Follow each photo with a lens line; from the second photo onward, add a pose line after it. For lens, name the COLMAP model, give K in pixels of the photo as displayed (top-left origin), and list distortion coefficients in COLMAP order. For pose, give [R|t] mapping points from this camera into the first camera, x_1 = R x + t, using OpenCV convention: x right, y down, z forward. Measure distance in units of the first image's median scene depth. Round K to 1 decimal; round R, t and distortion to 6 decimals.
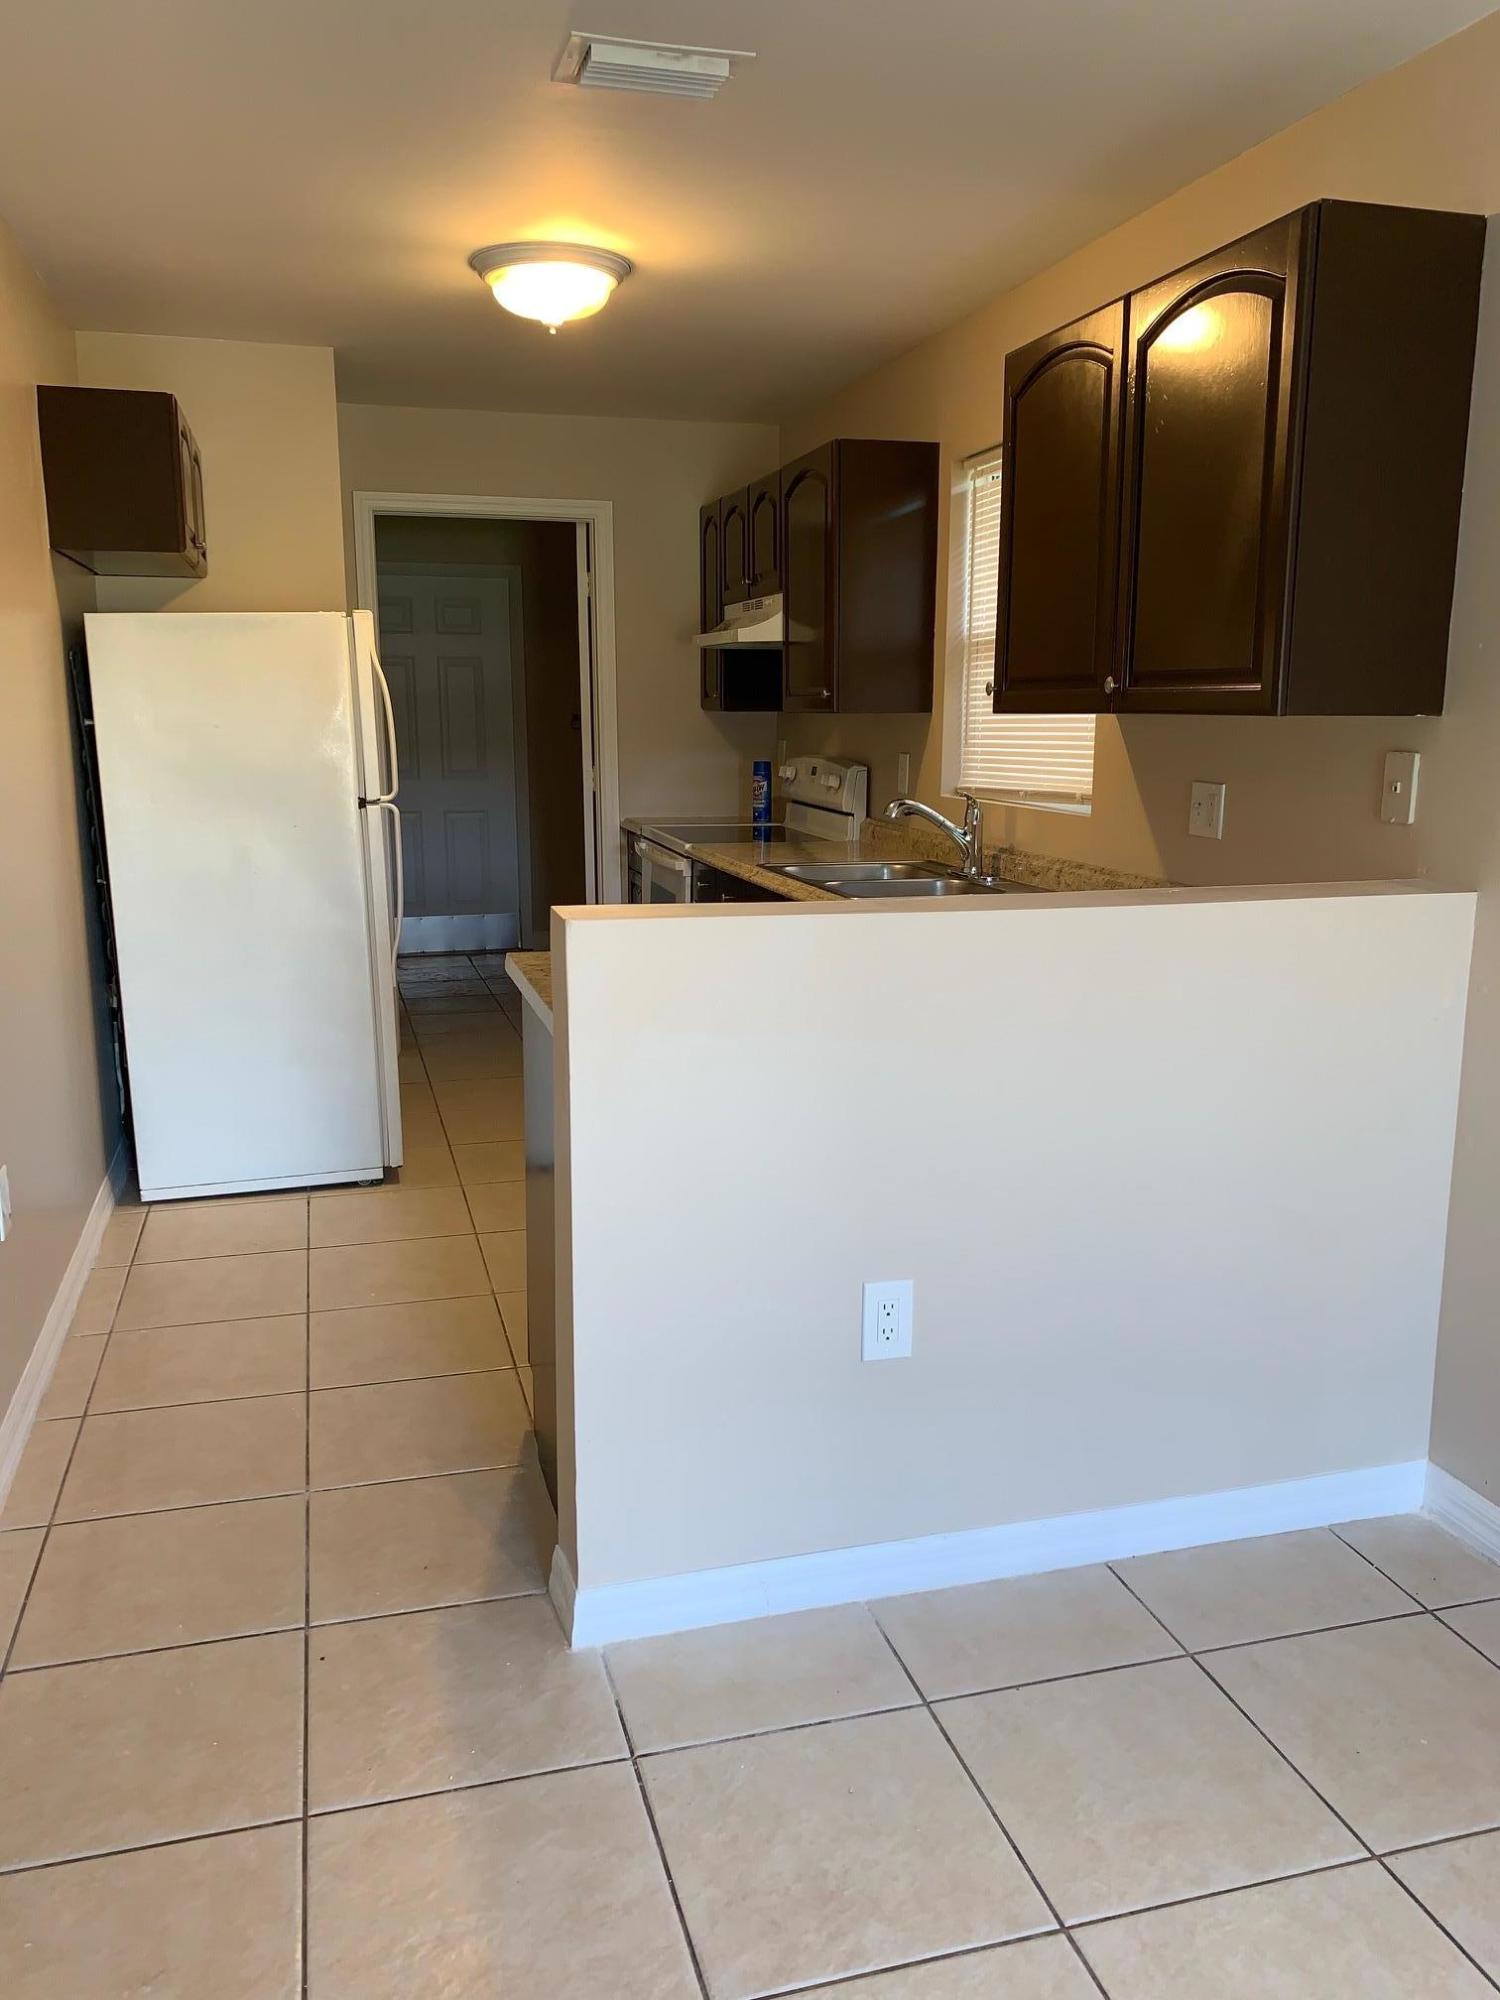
lens RADIAL K [[1519.3, 0, 751.7], [0, 1519.3, 1020.6], [0, 0, 1]] dist [-0.009162, -0.005529]
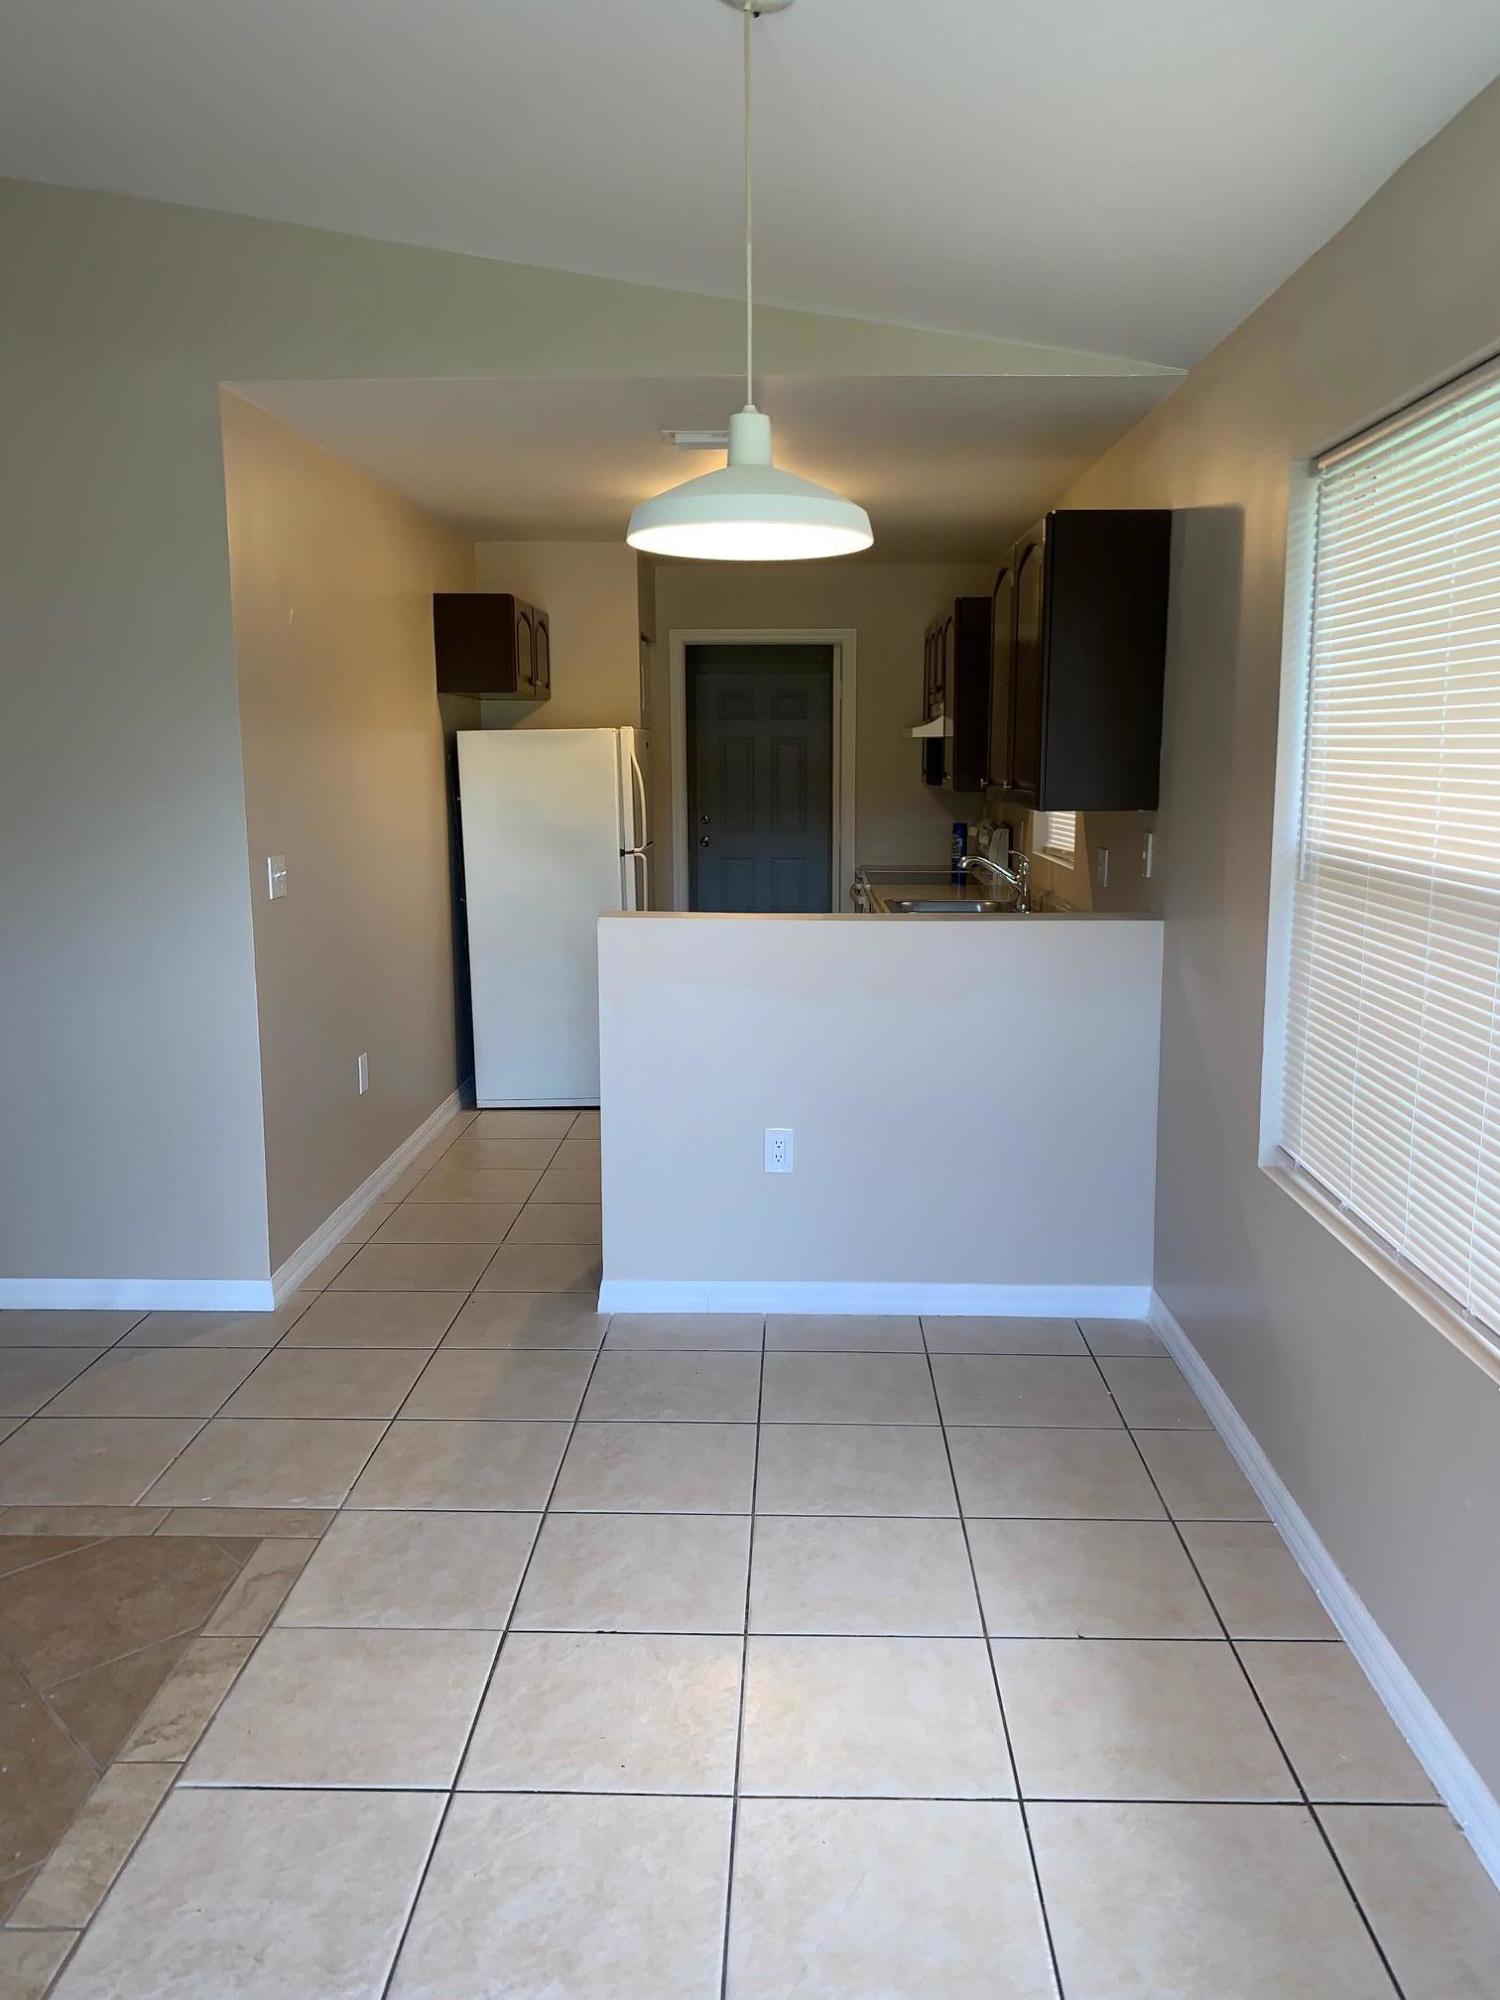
lens RADIAL K [[1529.5, 0, 750.0], [0, 1529.5, 1000.0], [0, 0, 1]] dist [0.046186, -0.044588]
pose [[0.951104, 0.044076, -0.305710, 0.340415], [-0.057068, 0.997802, -0.033688, 0.047969], [0.303553, 0.049487, 0.951529, -0.411249]]
